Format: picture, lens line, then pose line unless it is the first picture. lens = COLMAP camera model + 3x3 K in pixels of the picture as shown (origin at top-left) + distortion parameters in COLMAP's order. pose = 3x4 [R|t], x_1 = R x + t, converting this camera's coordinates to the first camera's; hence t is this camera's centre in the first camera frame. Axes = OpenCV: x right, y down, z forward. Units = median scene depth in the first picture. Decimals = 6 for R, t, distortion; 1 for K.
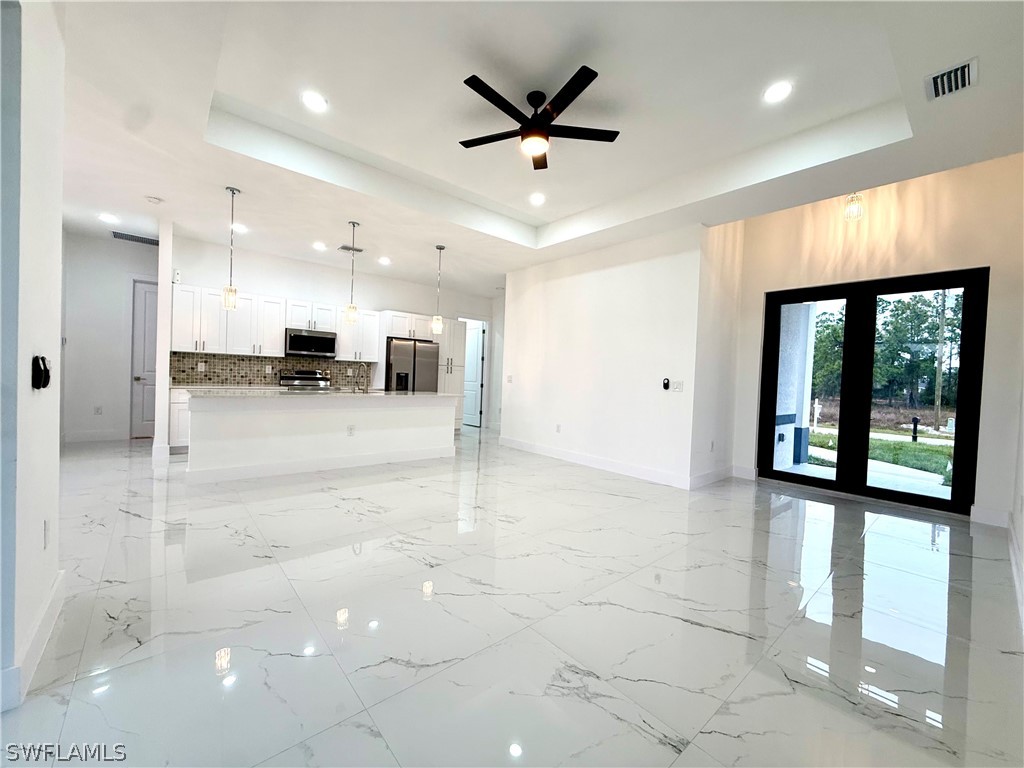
lens RADIAL K [[410.1, 0, 508.5], [0, 410.1, 389.6], [0, 0, 1]] dist [0.000742, -0.000641]
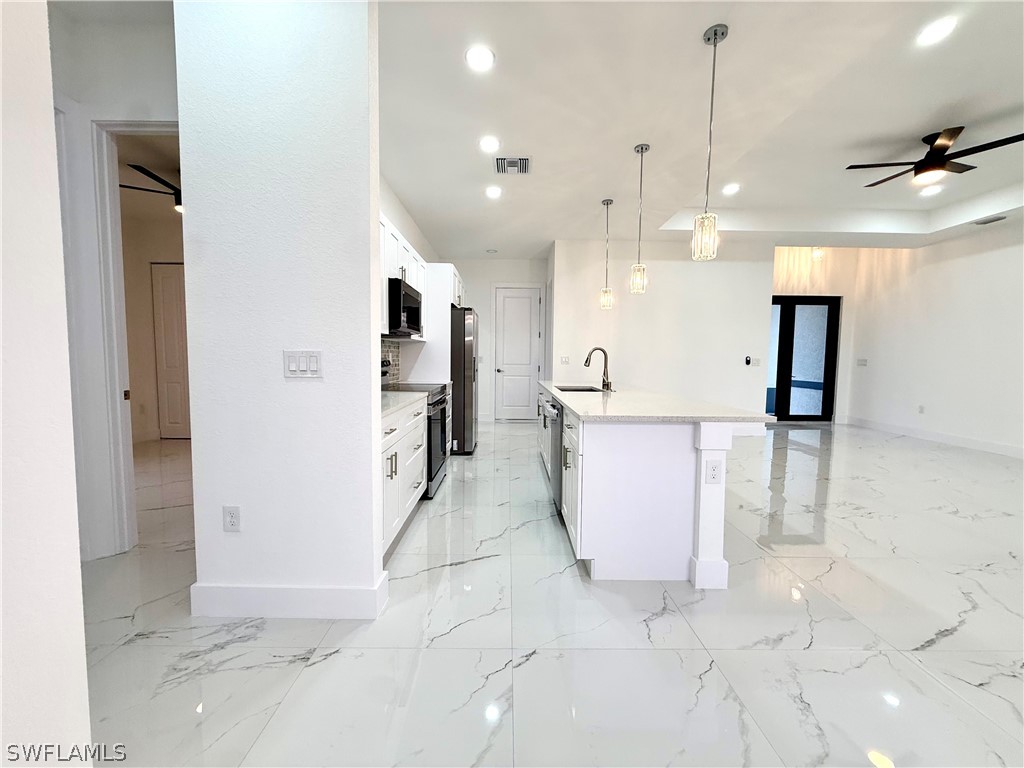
lens RADIAL K [[410.1, 0, 513.6], [0, 410.1, 387.4], [0, 0, 1]] dist [0.000742, -0.000641]
pose [[0.638743, -0.088370, 0.764328, -0.883801], [0.038733, 0.995816, 0.082765, -0.052550], [-0.768444, -0.023260, 0.639494, 0.578625]]
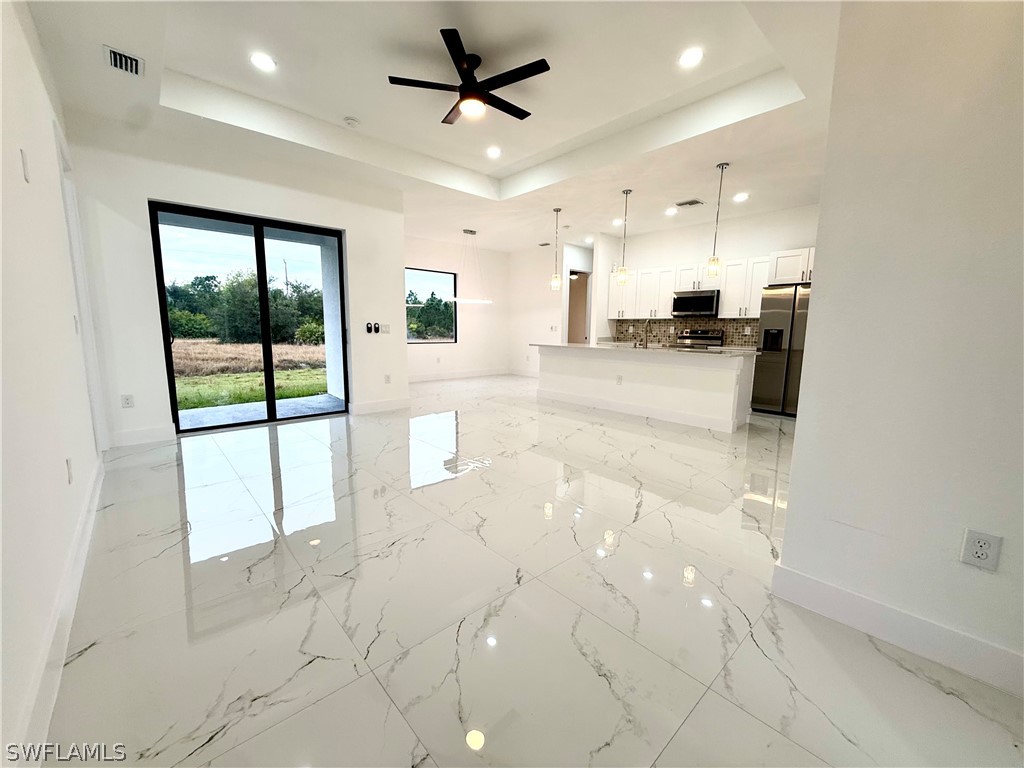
lens RADIAL K [[410.1, 0, 510.9], [0, 410.1, 380.5], [0, 0, 1]] dist [0.000742, -0.000641]
pose [[0.031769, 0.087638, -0.995646, 0.608552], [-0.047020, 0.995177, 0.086096, 0.015582], [0.998389, 0.044080, 0.035736, 0.546153]]
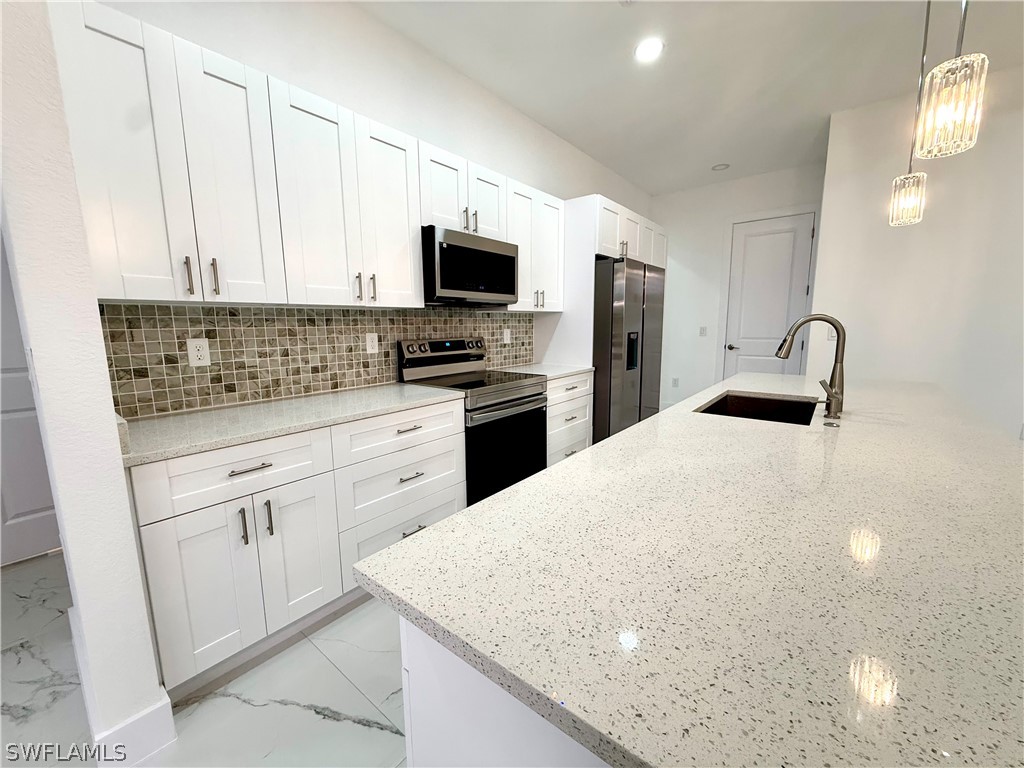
lens RADIAL K [[410.1, 0, 507.0], [0, 410.1, 387.5], [0, 0, 1]] dist [0.000742, -0.000641]
pose [[0.981148, -0.077804, 0.176903, -0.572005], [0.055110, 0.990012, 0.129762, -0.055092], [-0.185232, -0.117567, 0.975637, 0.649862]]
